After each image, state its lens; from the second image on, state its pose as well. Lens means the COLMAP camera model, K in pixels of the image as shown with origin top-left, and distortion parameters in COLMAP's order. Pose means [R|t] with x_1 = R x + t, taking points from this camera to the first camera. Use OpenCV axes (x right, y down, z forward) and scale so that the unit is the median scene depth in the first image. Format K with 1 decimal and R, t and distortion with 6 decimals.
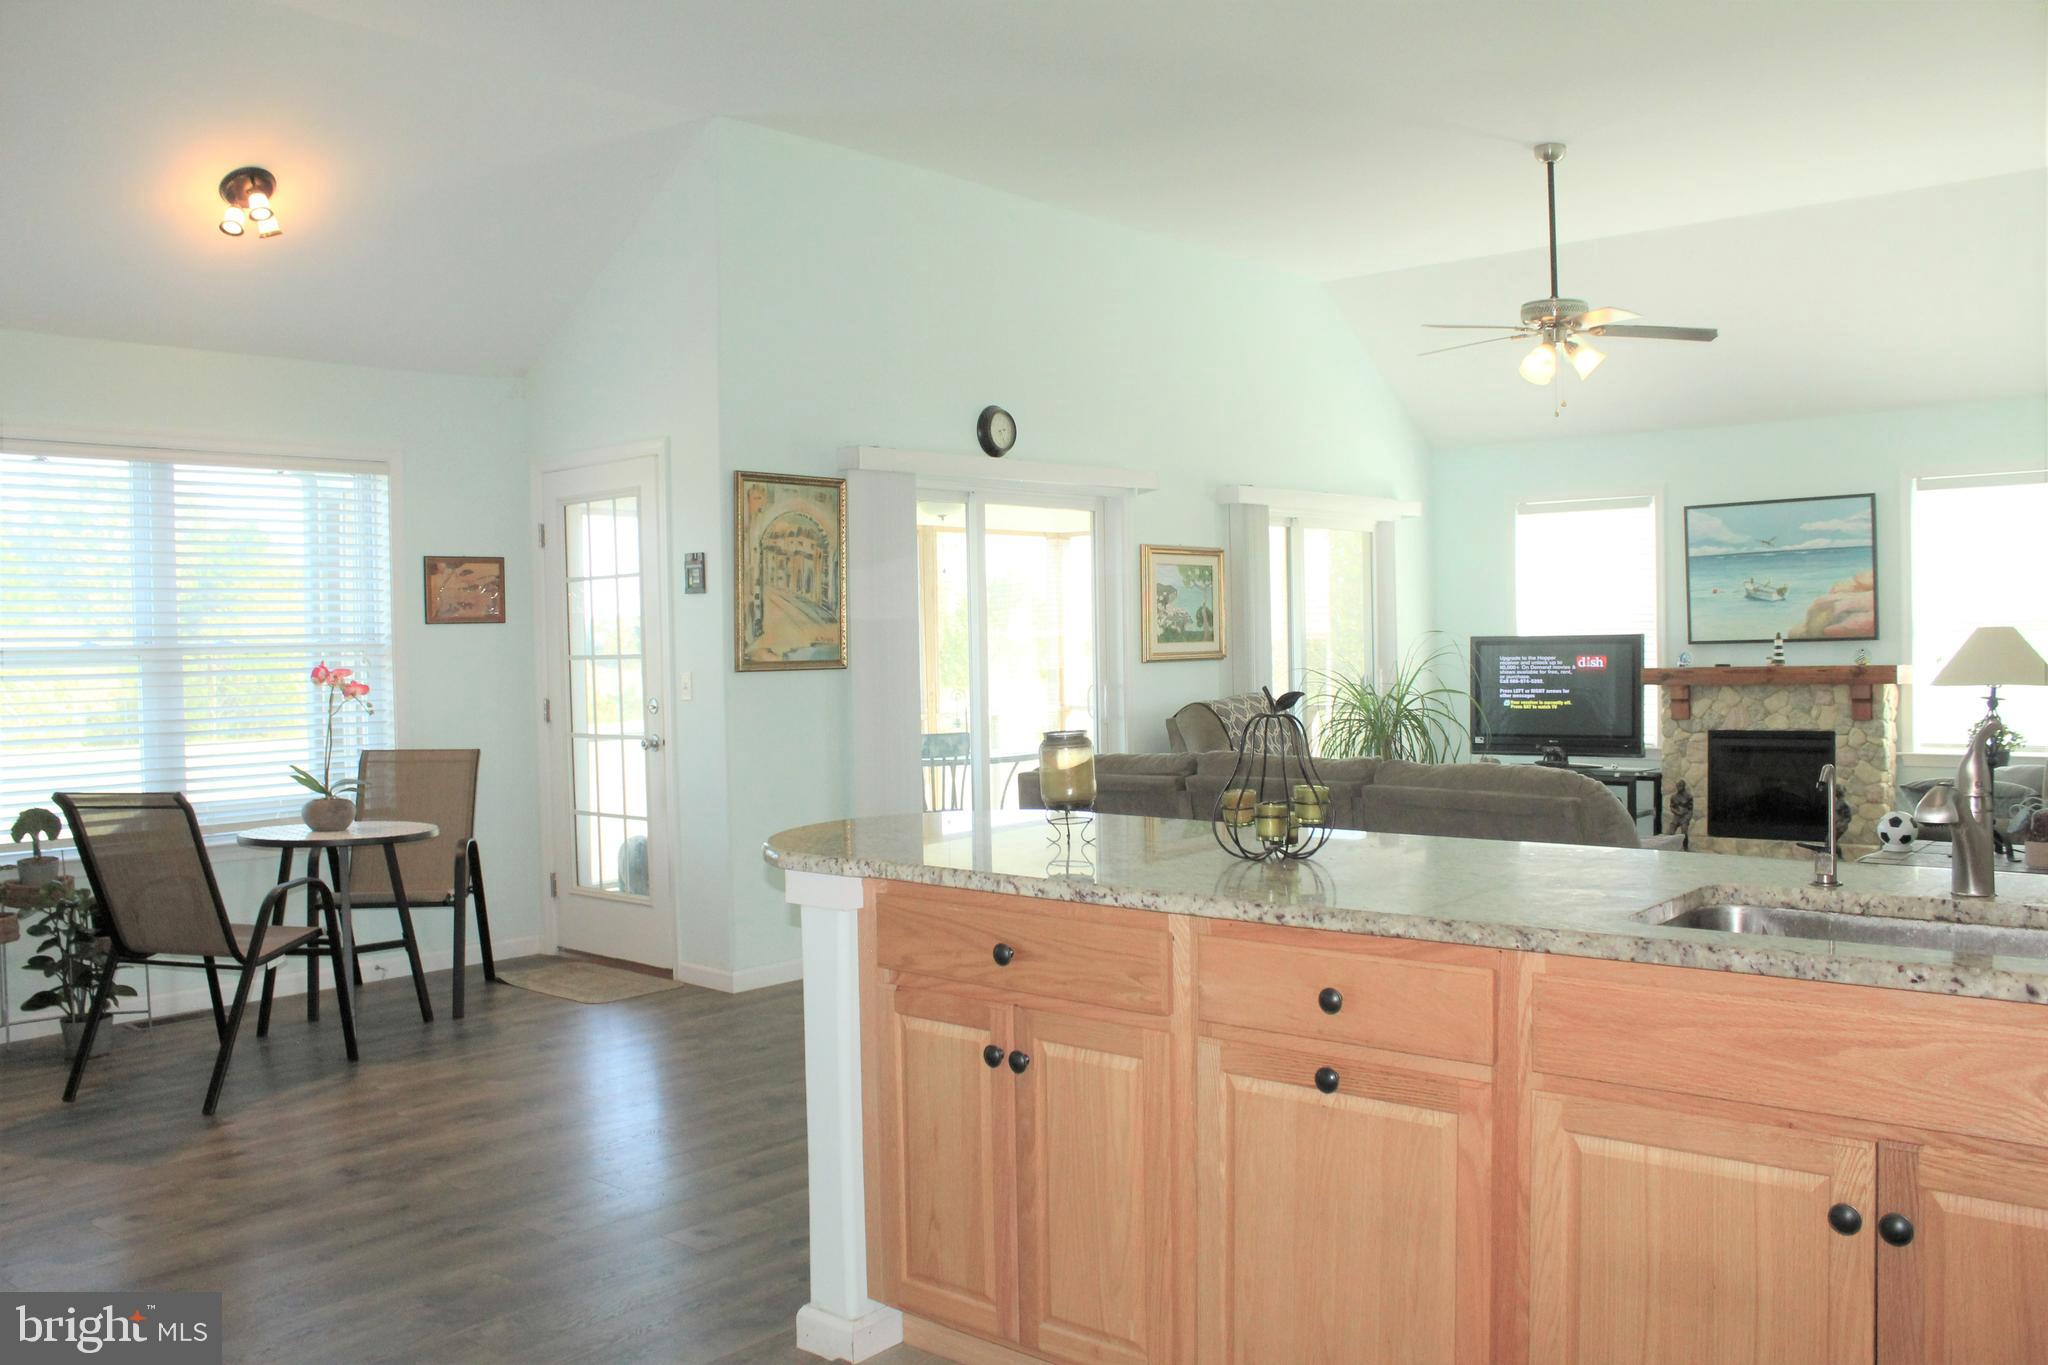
lens RADIAL K [[1713.7, 0, 1028.8], [0, 1713.7, 706.2], [0, 0, 1]] dist [-0.171715, 0.175637]
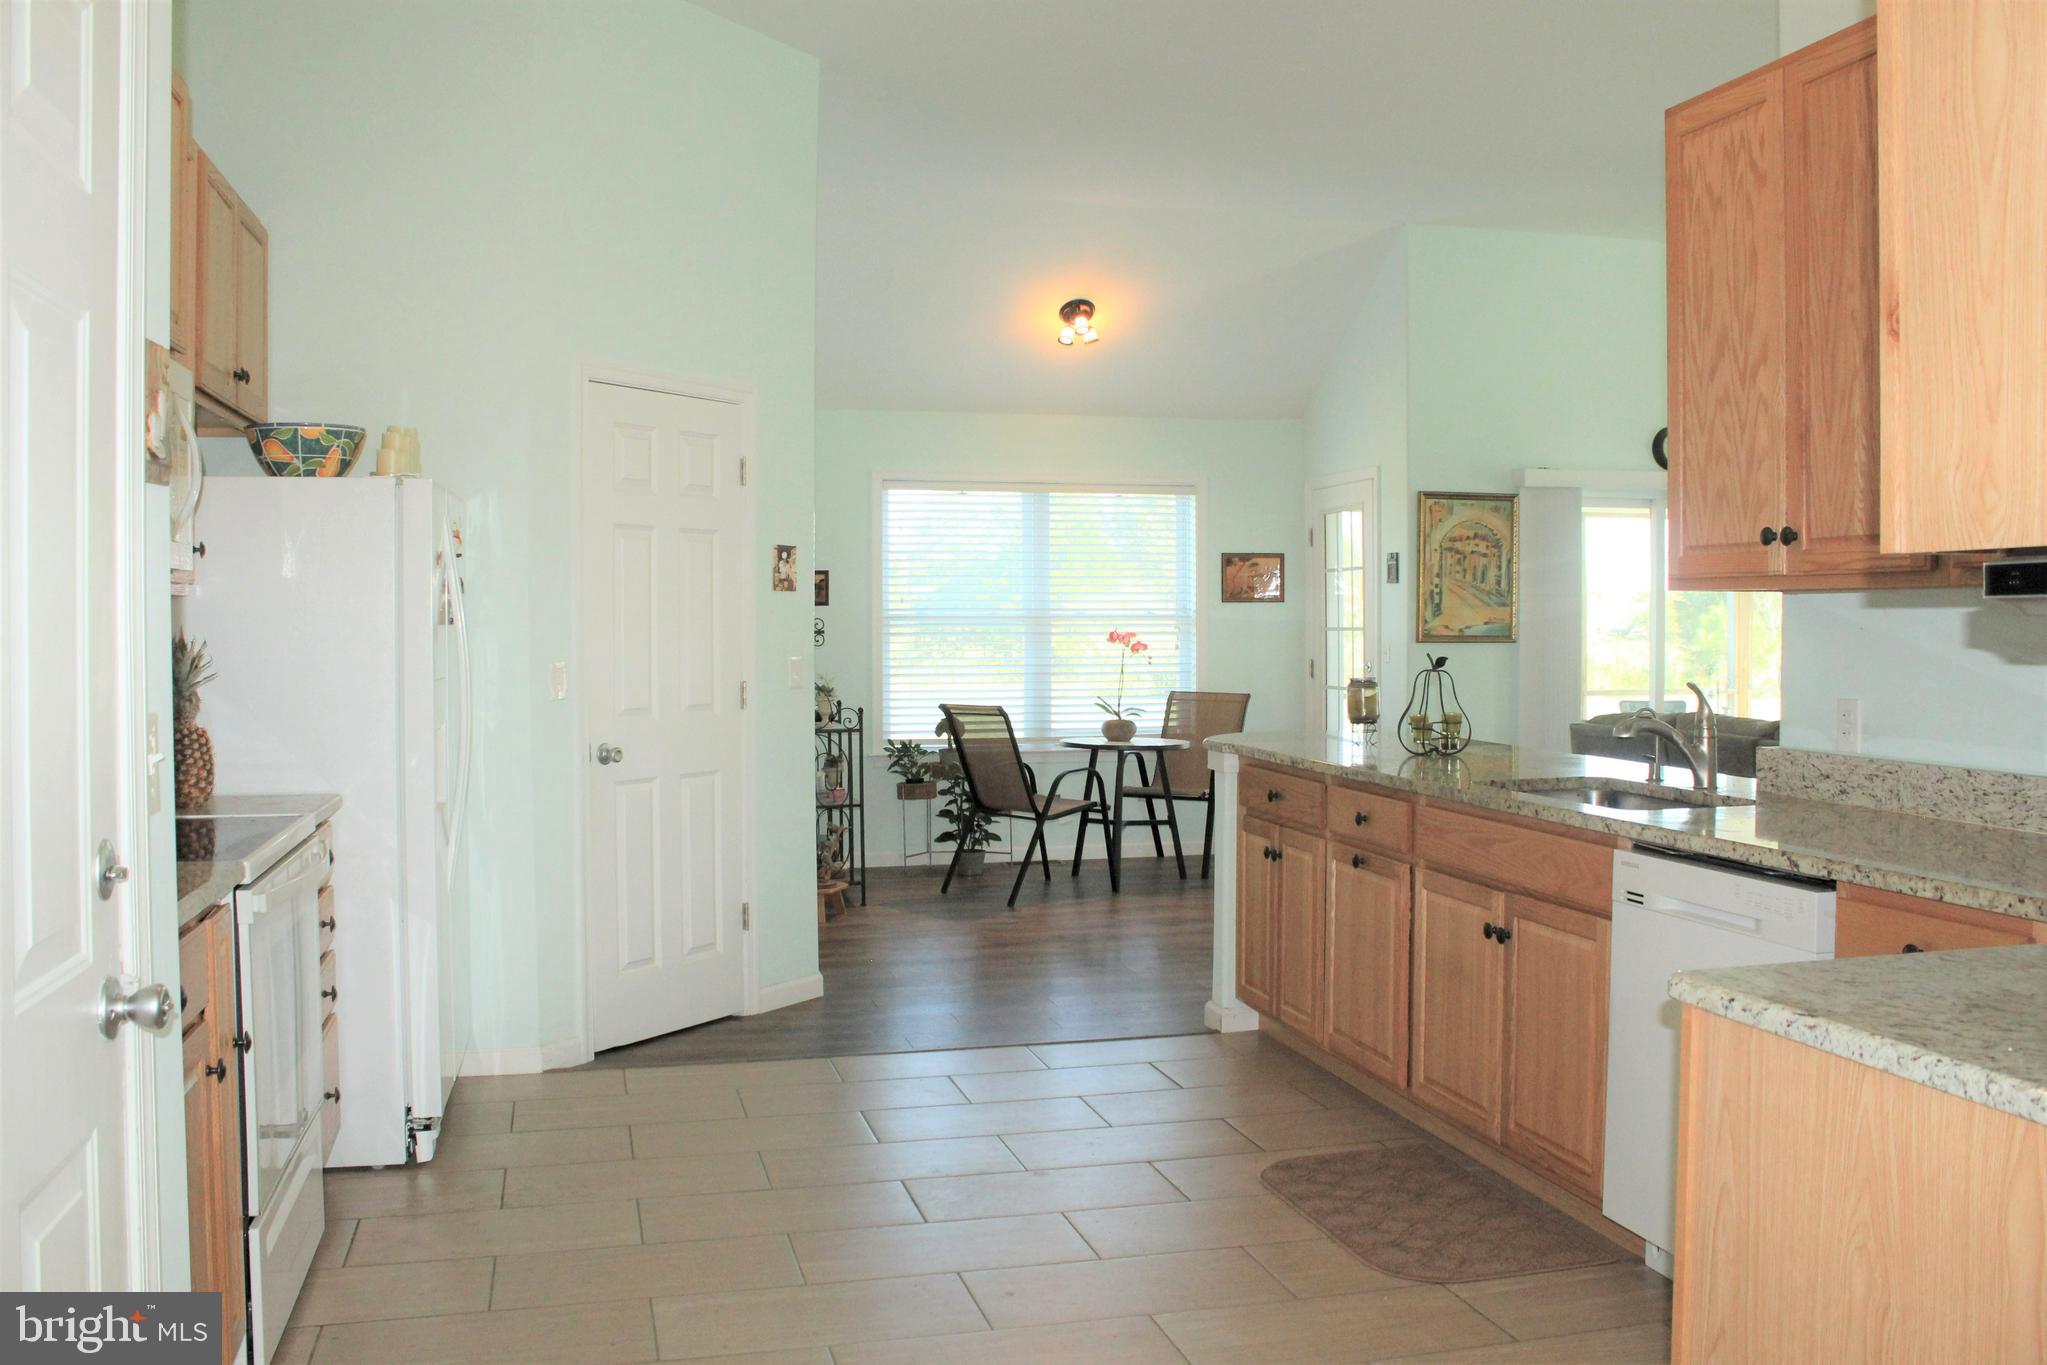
lens RADIAL K [[1712.9, 0, 1028.3], [0, 1712.9, 706.2], [0, 0, 1]] dist [-0.171715, 0.175637]
pose [[0.824811, 0.043315, -0.563748, 0.323723], [-0.033748, 0.999055, 0.027386, 0.003619], [0.564401, -0.003562, 0.825493, -0.263717]]
